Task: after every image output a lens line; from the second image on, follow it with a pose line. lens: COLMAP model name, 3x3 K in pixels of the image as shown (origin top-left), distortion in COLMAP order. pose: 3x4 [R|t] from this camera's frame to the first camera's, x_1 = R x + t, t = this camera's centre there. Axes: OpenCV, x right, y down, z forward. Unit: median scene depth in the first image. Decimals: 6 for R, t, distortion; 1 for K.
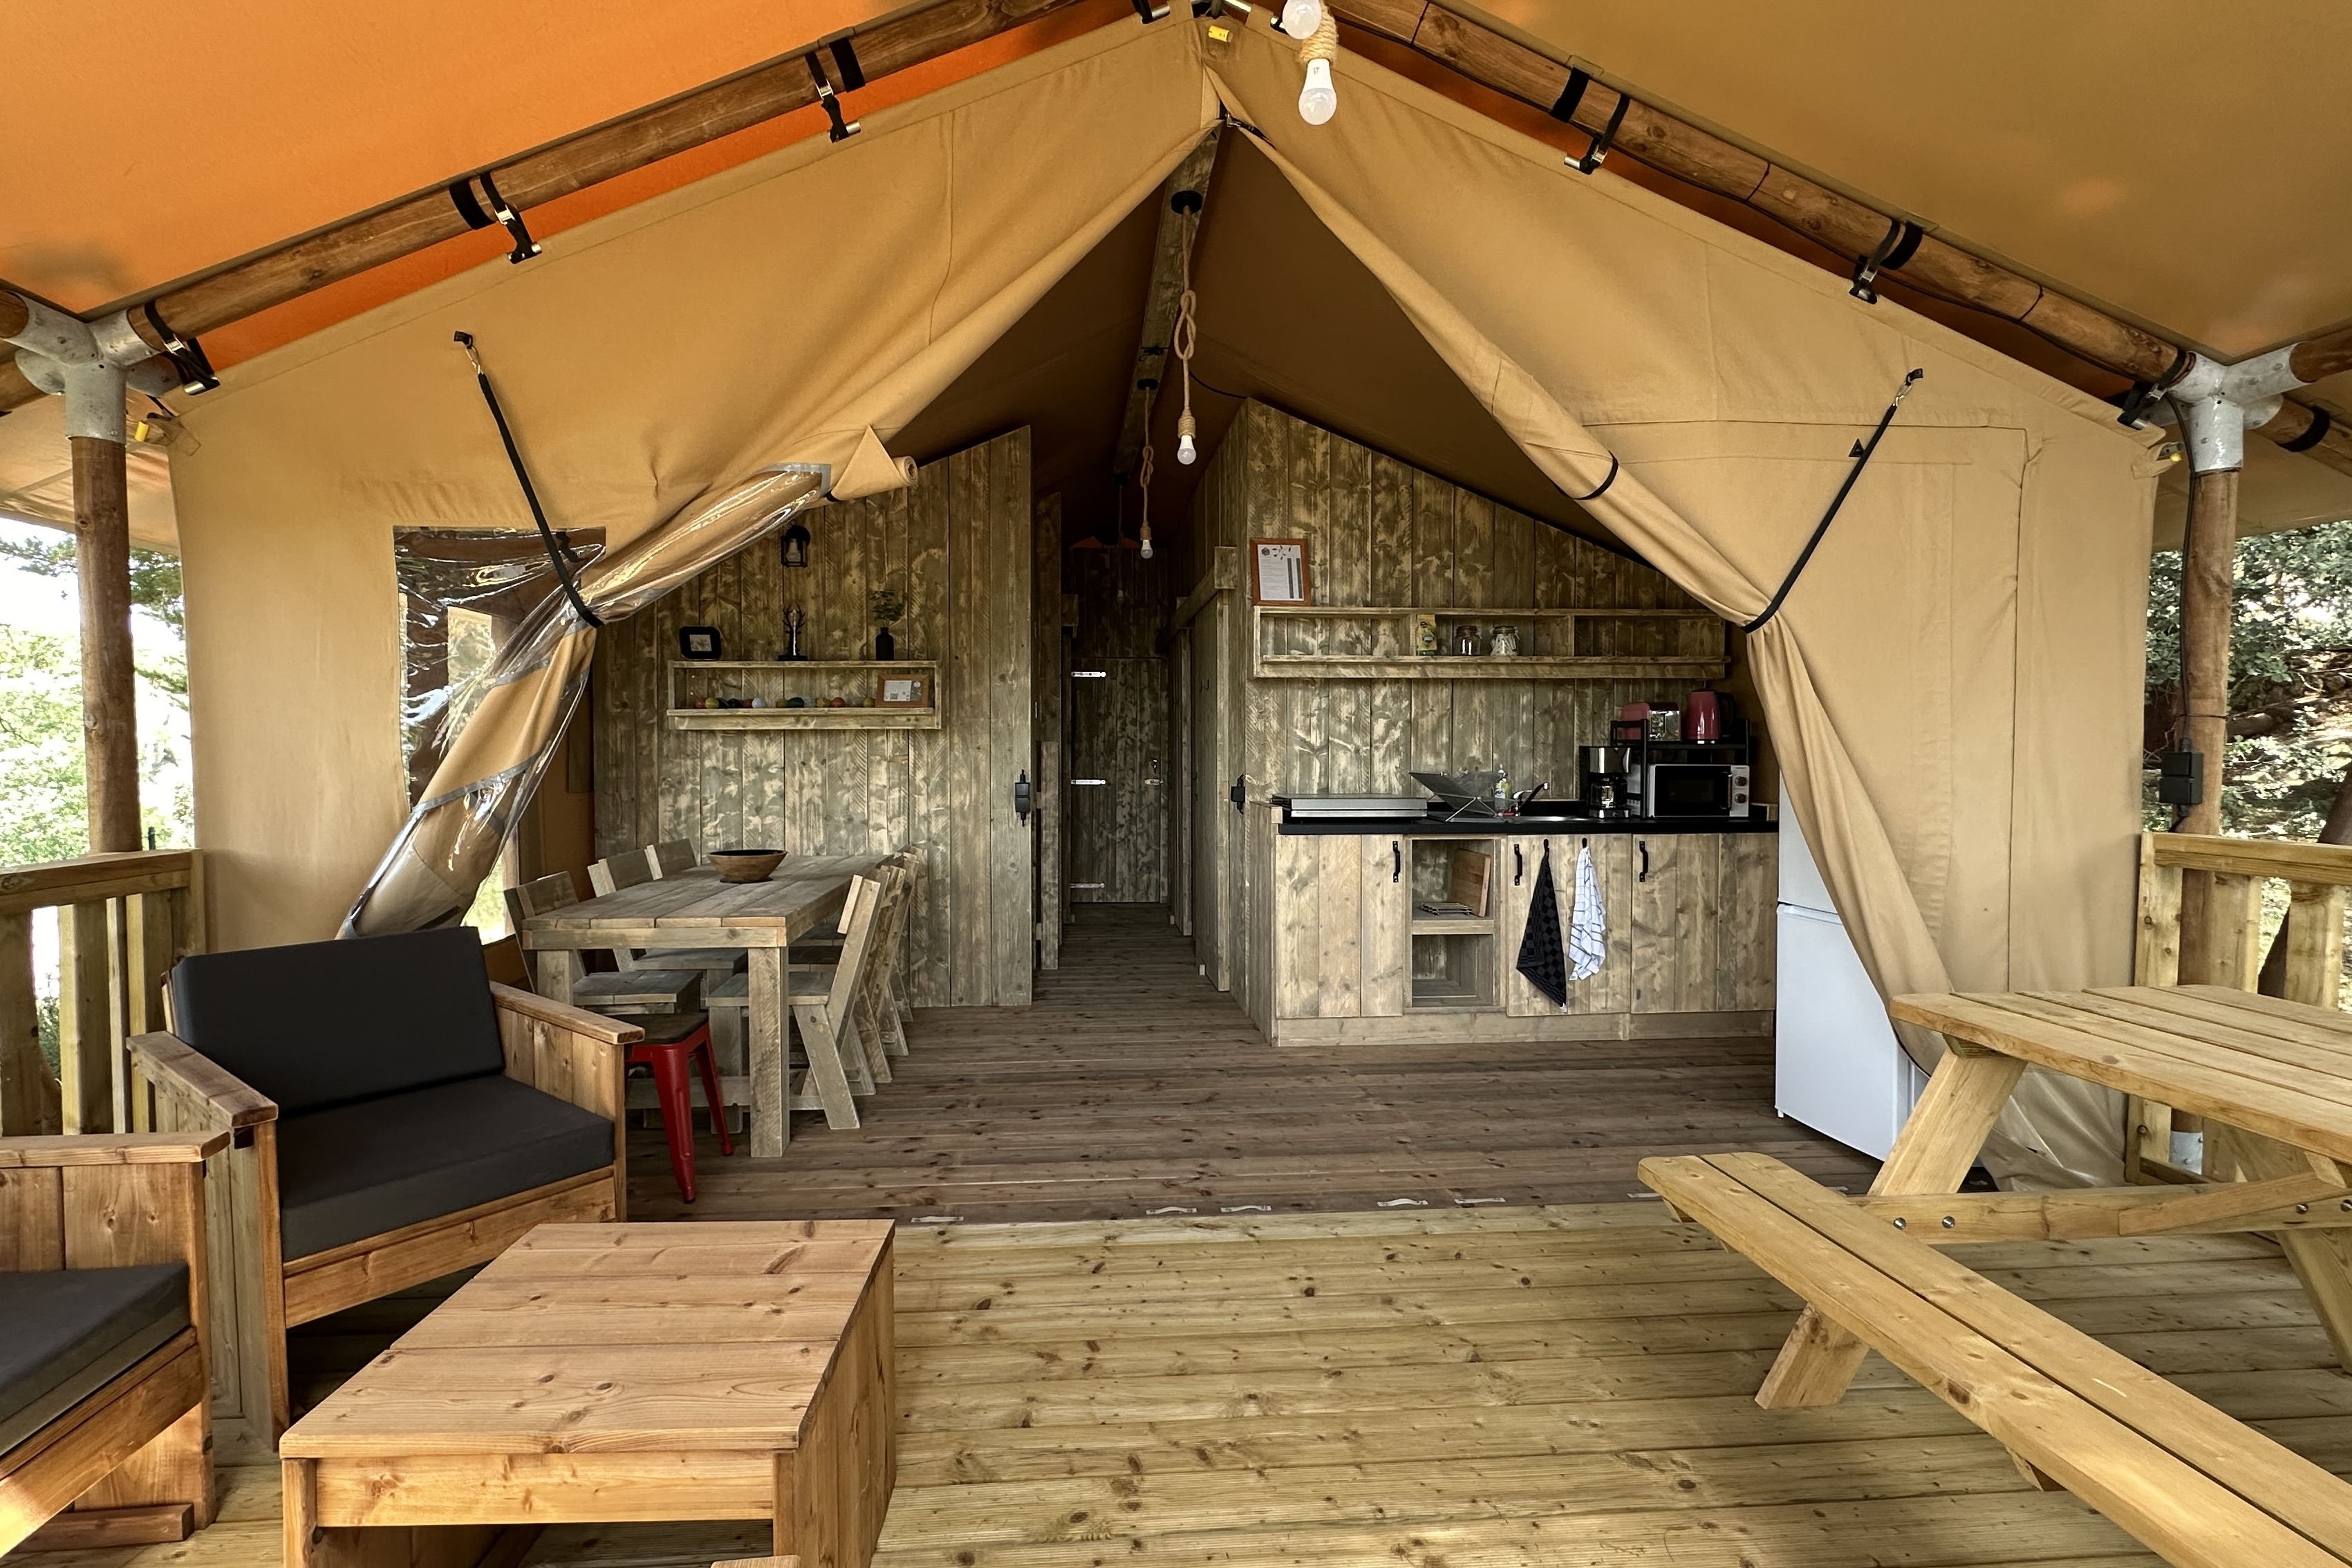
lens RADIAL K [[1134.4, 0, 1176.0], [0, 1134.4, 784.0], [0, 0, 1]] dist [0.000463, -0.000195]
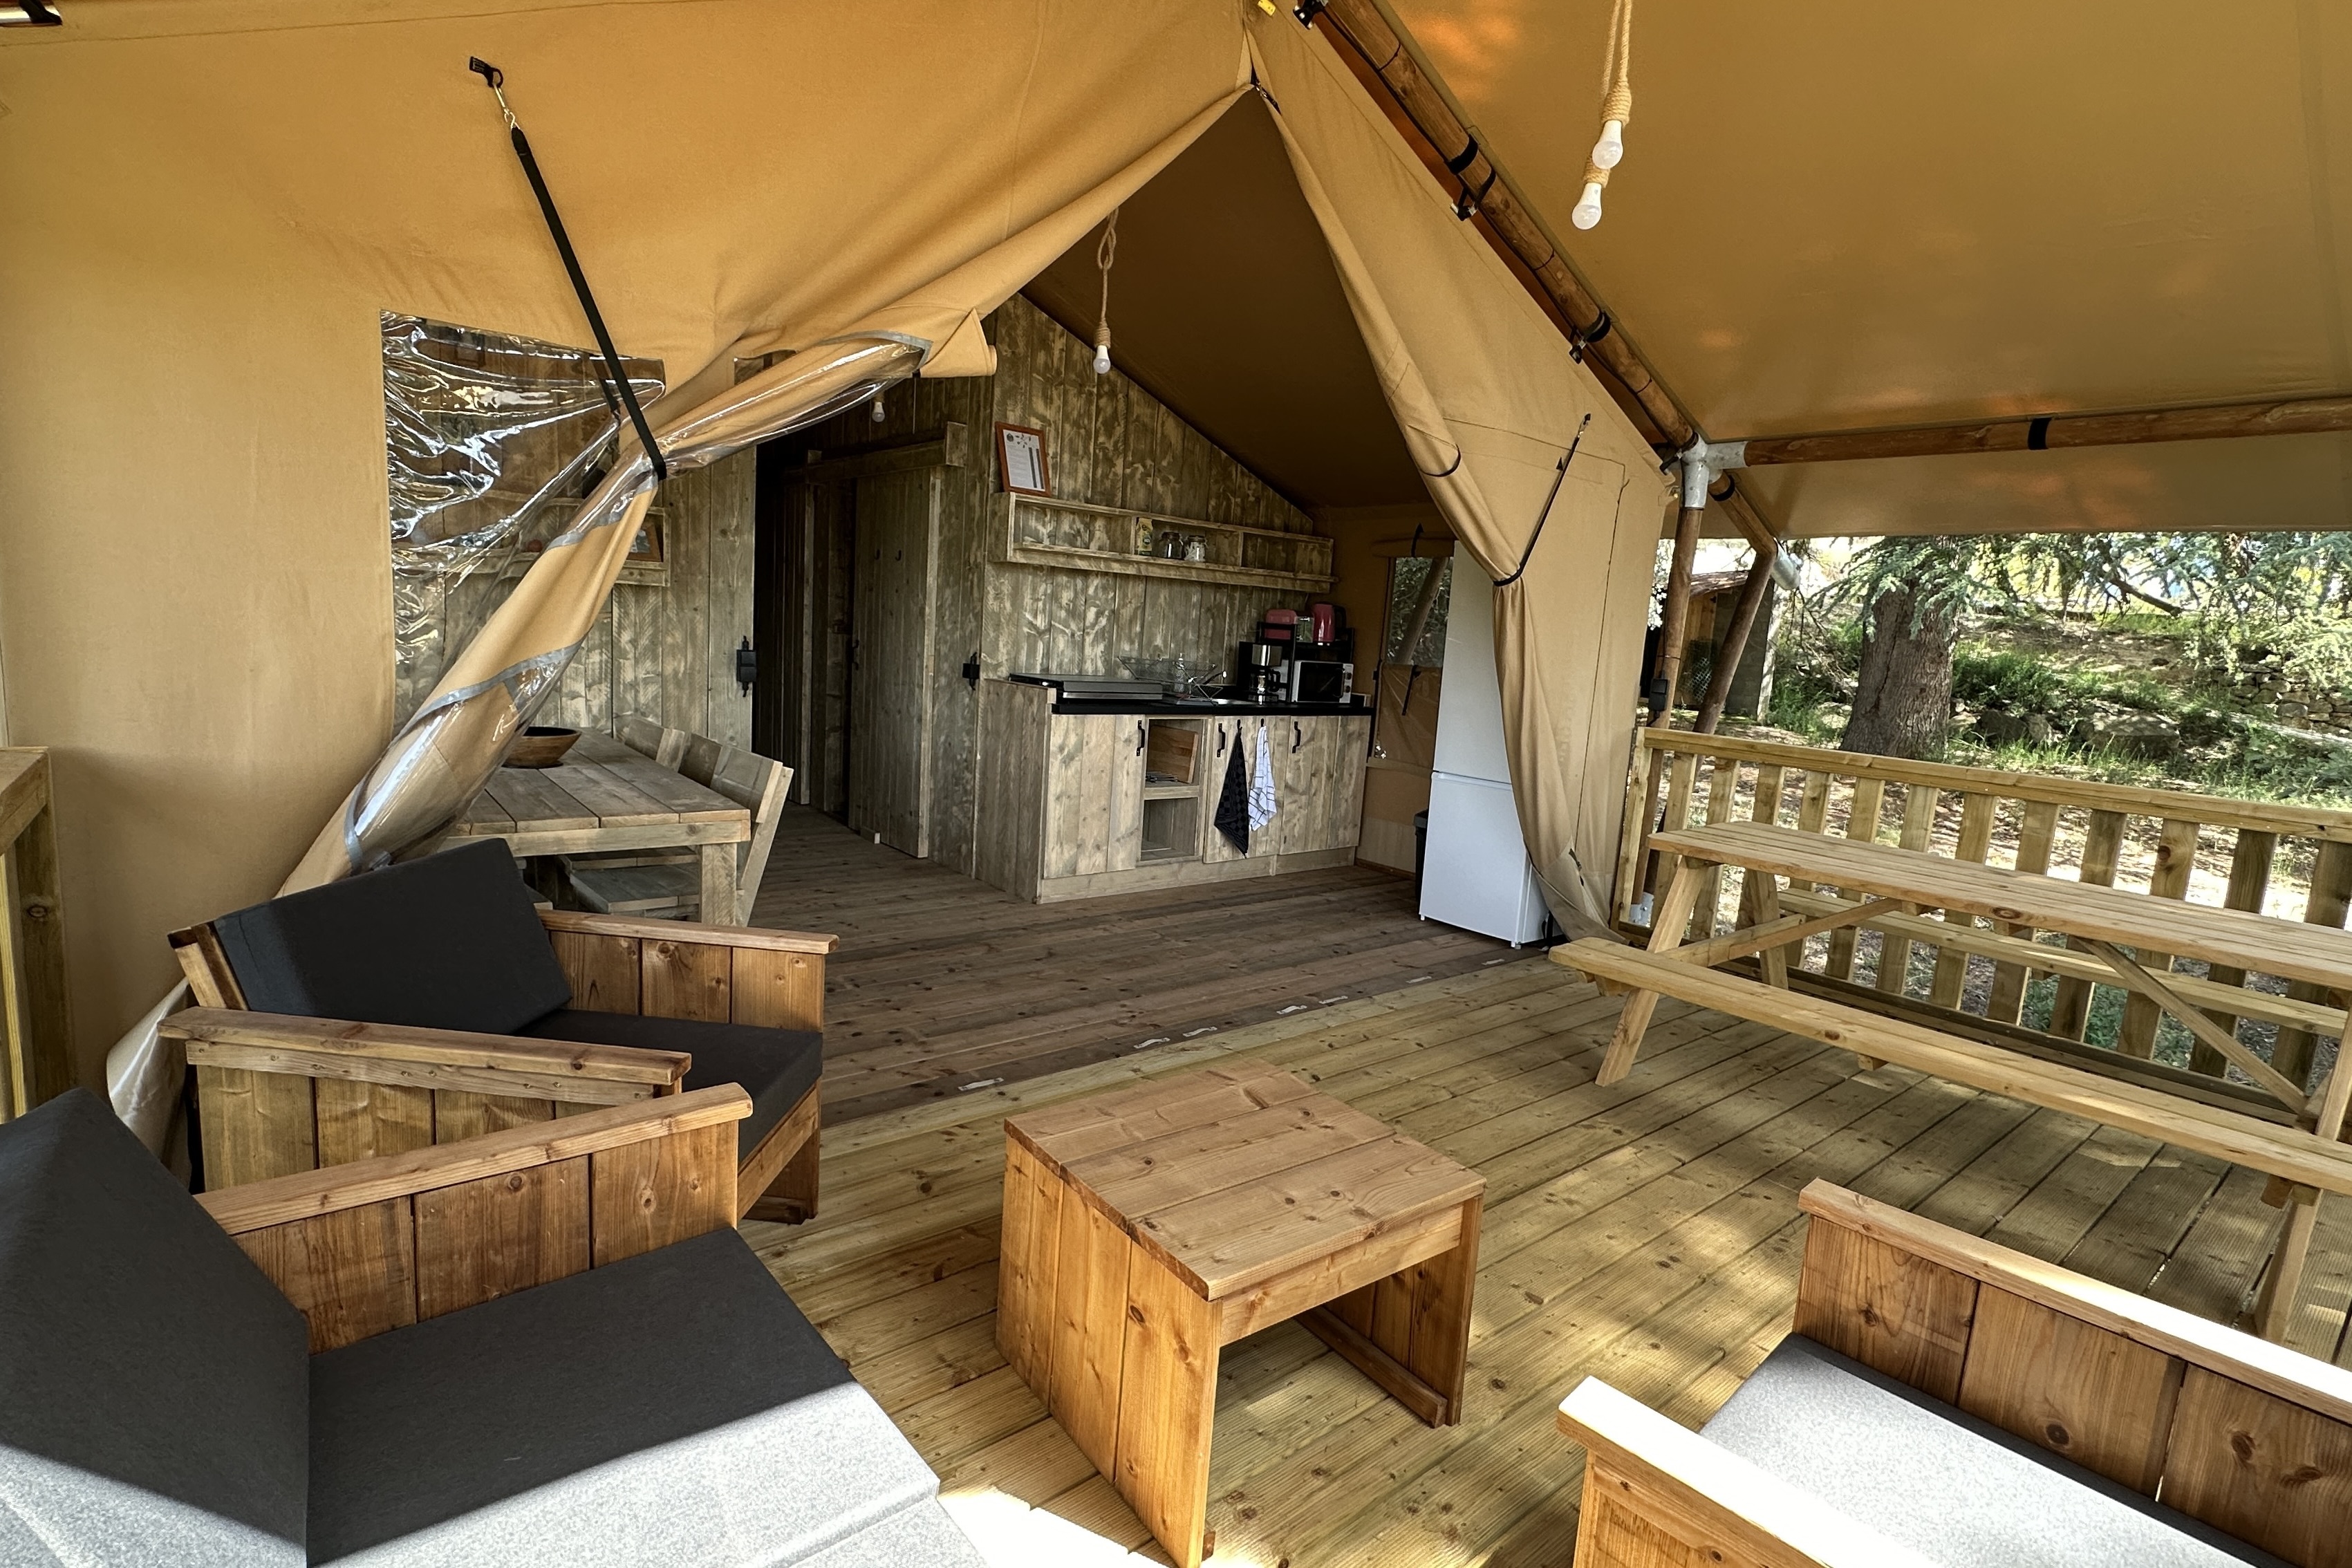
lens RADIAL K [[1134.4, 0, 1176.0], [0, 1134.4, 784.0], [0, 0, 1]] dist [0.000463, -0.000195]
pose [[0.812206, -0.025789, 0.582801, -0.441965], [-0.052157, 0.991811, 0.116576, -0.021396], [-0.581035, -0.125081, 0.804210, 0.042667]]
